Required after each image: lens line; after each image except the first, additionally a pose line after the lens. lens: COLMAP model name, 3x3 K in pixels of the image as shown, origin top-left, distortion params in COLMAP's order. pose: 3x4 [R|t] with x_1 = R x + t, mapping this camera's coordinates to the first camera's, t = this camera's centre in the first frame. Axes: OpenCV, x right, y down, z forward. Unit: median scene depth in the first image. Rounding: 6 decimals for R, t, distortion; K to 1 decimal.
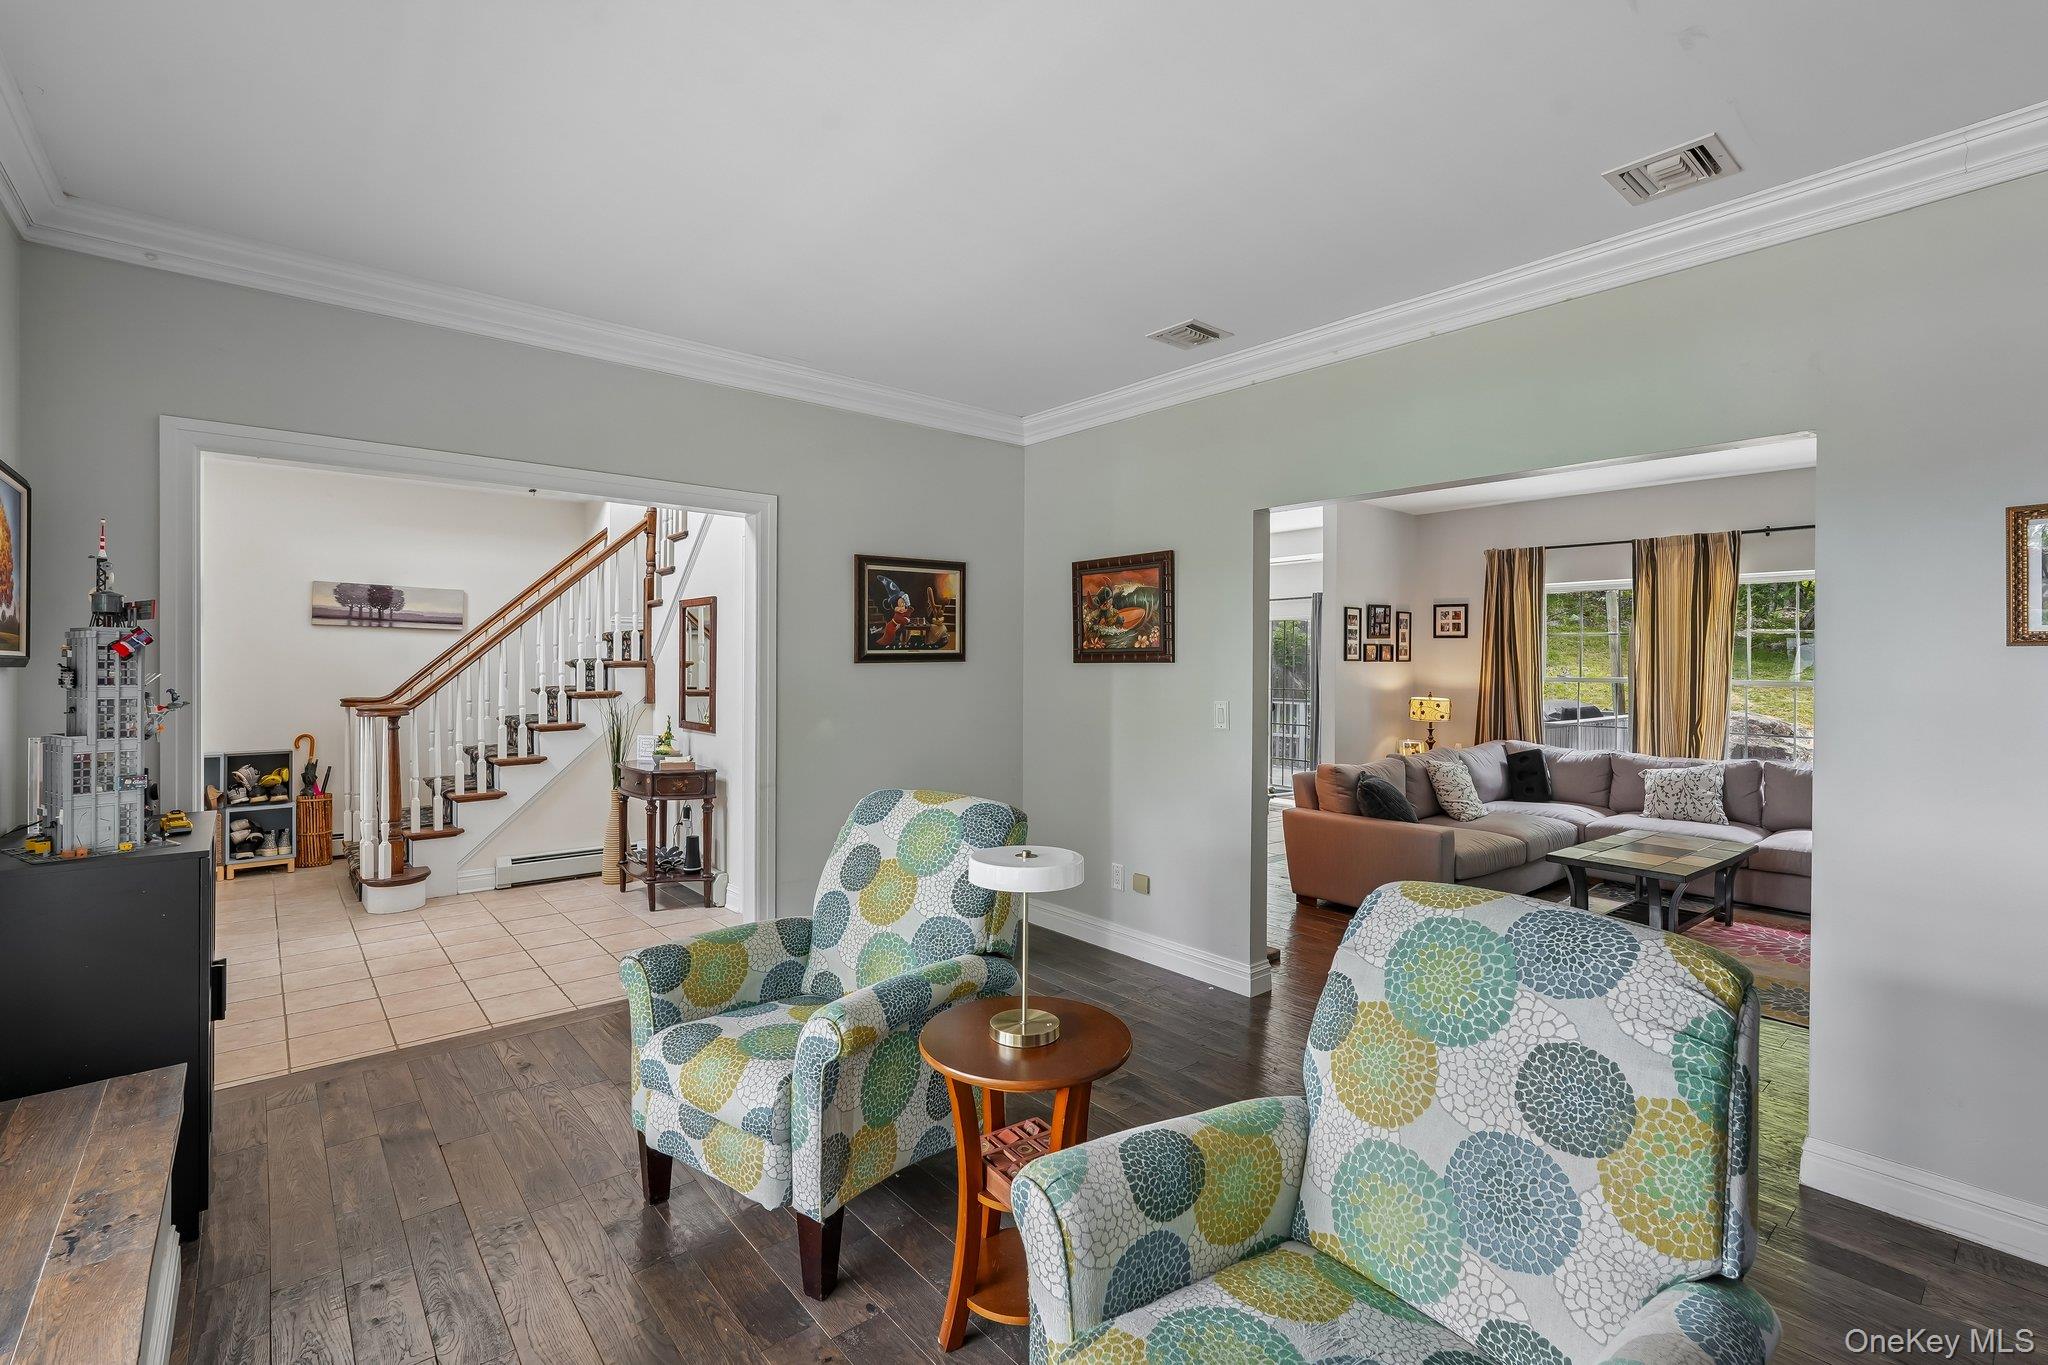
lens RADIAL K [[904.2, 0, 1021.5], [0, 904.2, 670.1], [0, 0, 1]] dist [-0.008615, 0.002098]
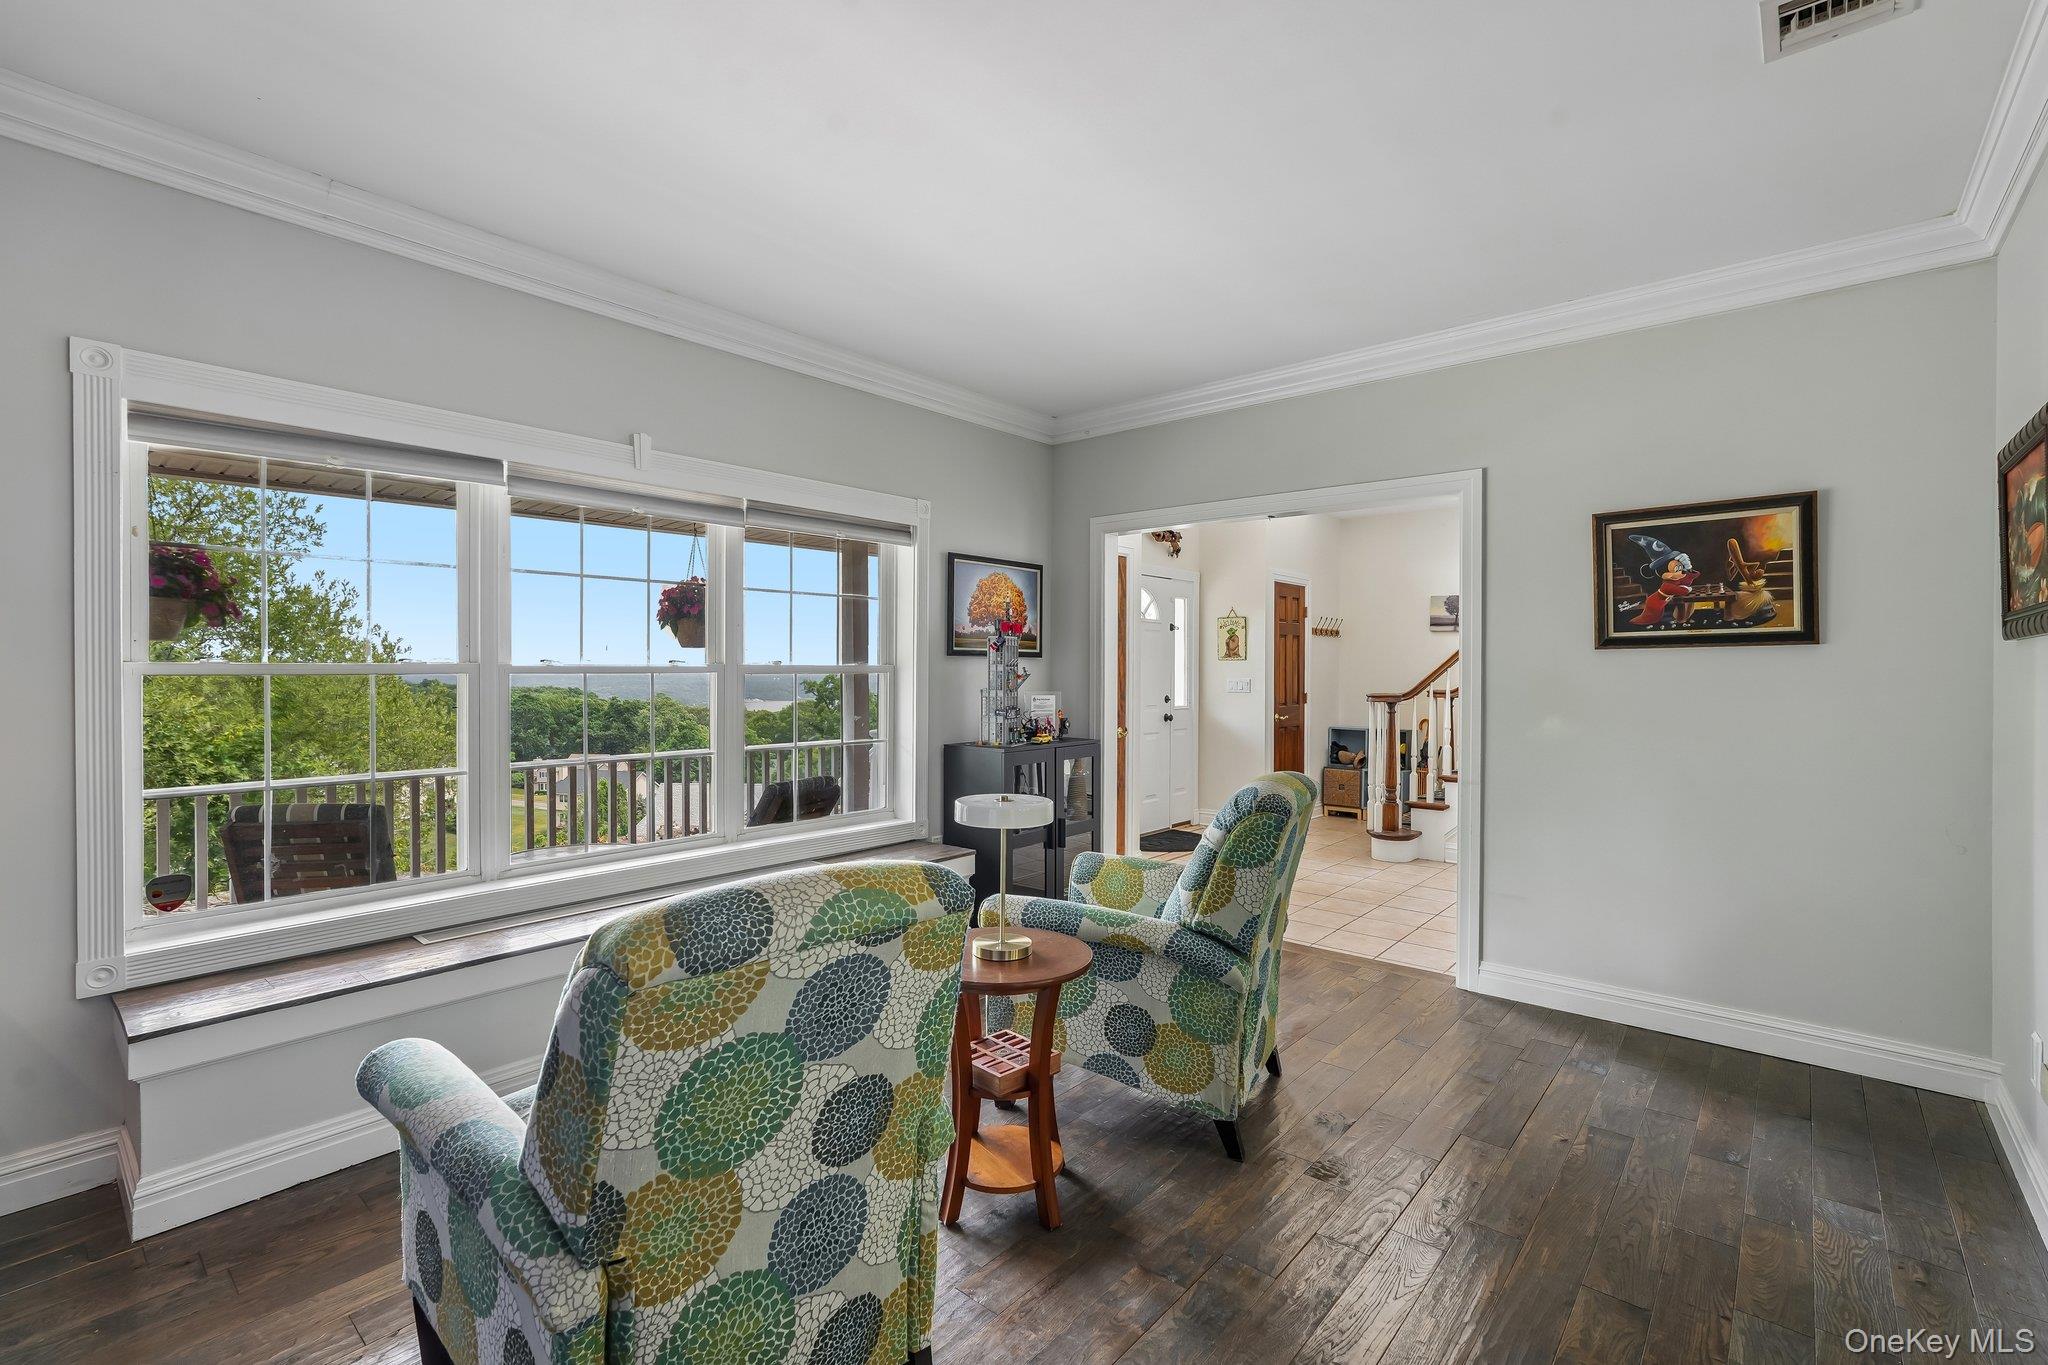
lens RADIAL K [[904.2, 0, 1015.5], [0, 904.2, 671.6], [0, 0, 1]] dist [-0.008615, 0.002098]
pose [[0.157744, 0.001561, -0.987479, 0.497437], [-0.009223, 0.999957, 0.000108, 0.015999], [0.987437, 0.009091, 0.157752, 0.344036]]
